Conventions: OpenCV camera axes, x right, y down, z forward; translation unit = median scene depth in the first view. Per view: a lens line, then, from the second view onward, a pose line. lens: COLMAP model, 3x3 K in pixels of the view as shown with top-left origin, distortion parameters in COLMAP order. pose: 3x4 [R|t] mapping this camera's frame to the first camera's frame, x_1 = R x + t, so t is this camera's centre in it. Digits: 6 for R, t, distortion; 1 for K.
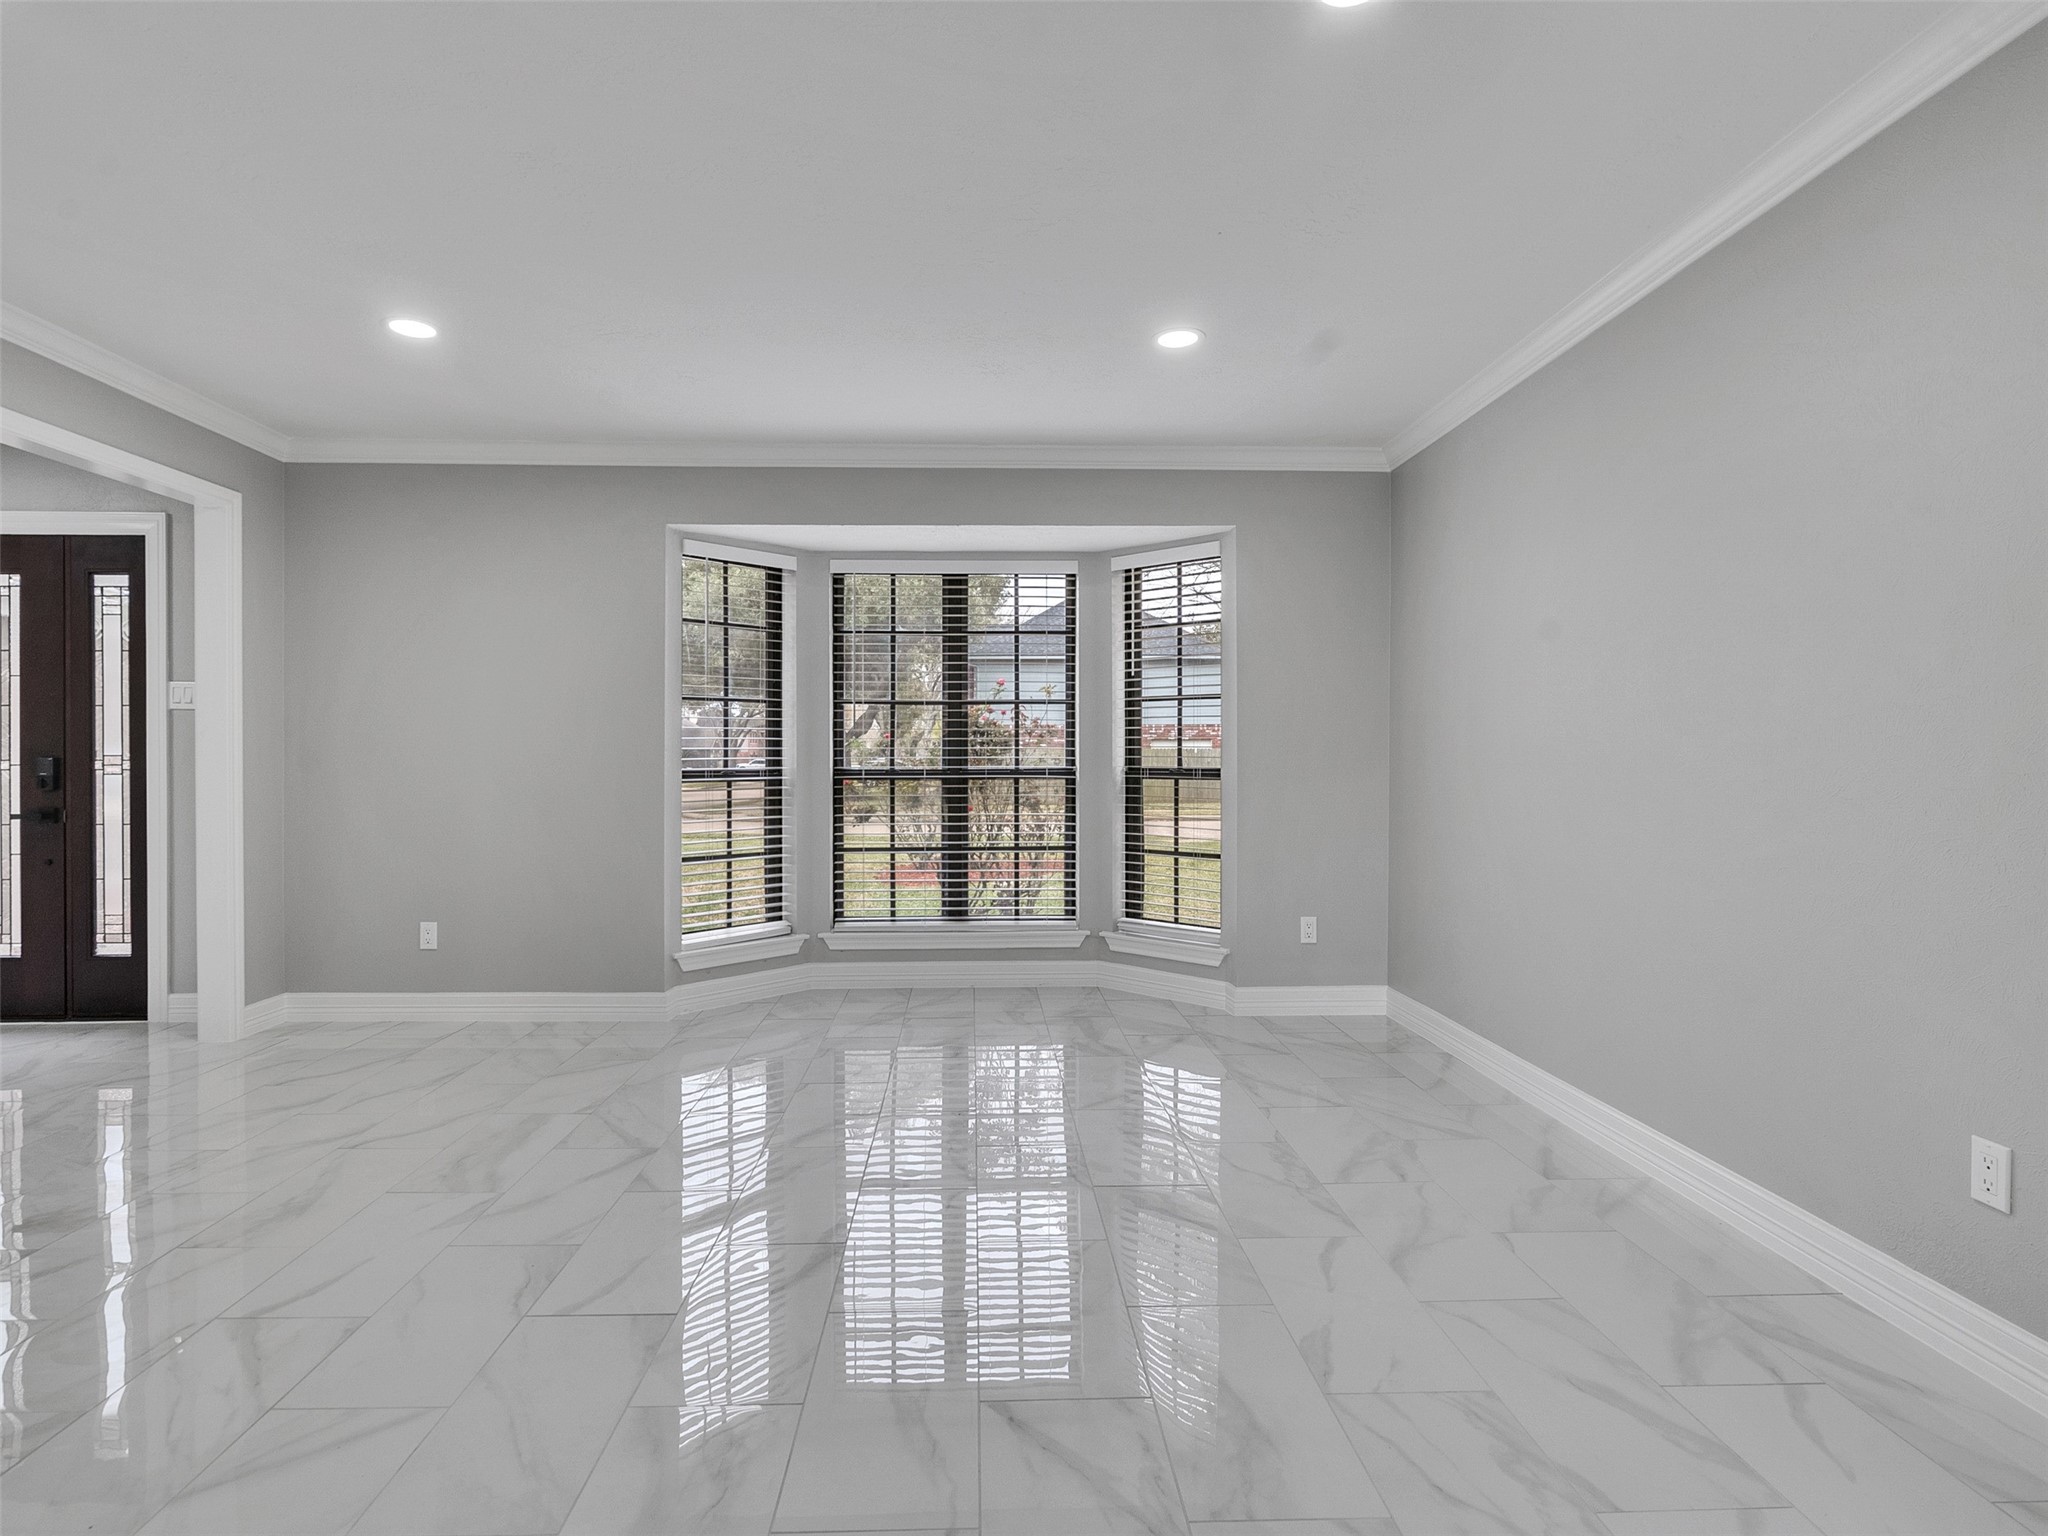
lens RADIAL K [[1044.8, 0, 1012.4], [0, 1044.8, 753.5], [0, 0, 1]] dist [-0.002980, 0.001633]
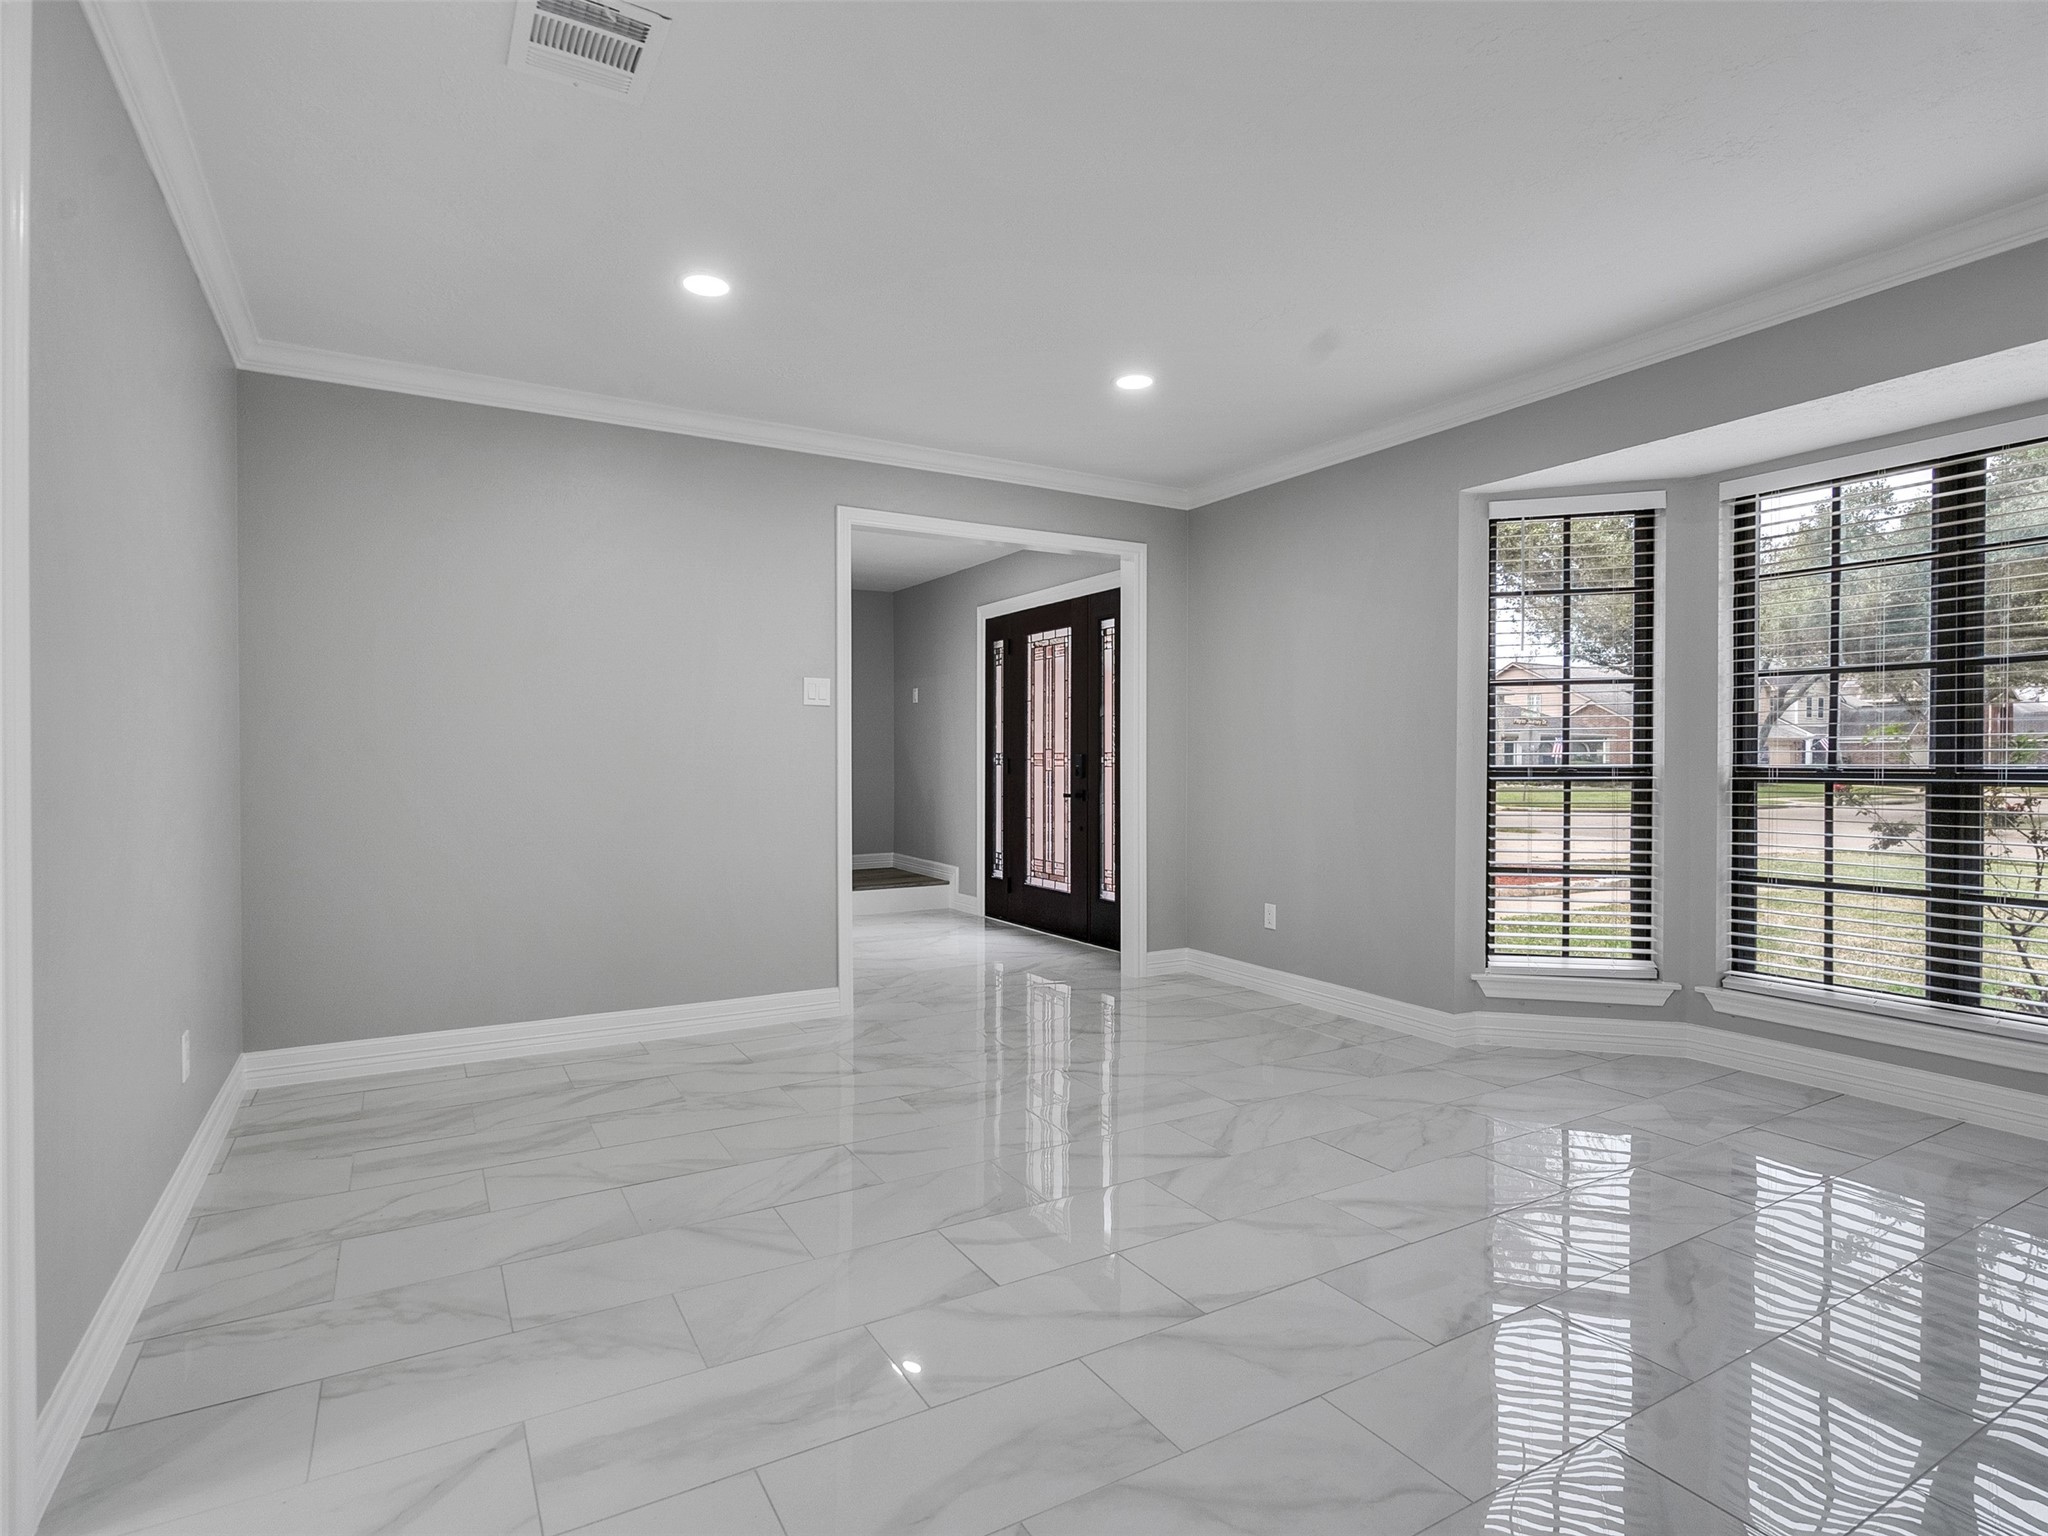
lens RADIAL K [[1044.8, 0, 1014.0], [0, 1044.8, 758.5], [0, 0, 1]] dist [-0.002980, 0.001633]
pose [[0.473703, 0.000254, -0.880684, 0.246127], [0.007706, 0.999960, 0.004433, 0.001807], [0.880651, -0.008887, 0.473683, 0.217723]]
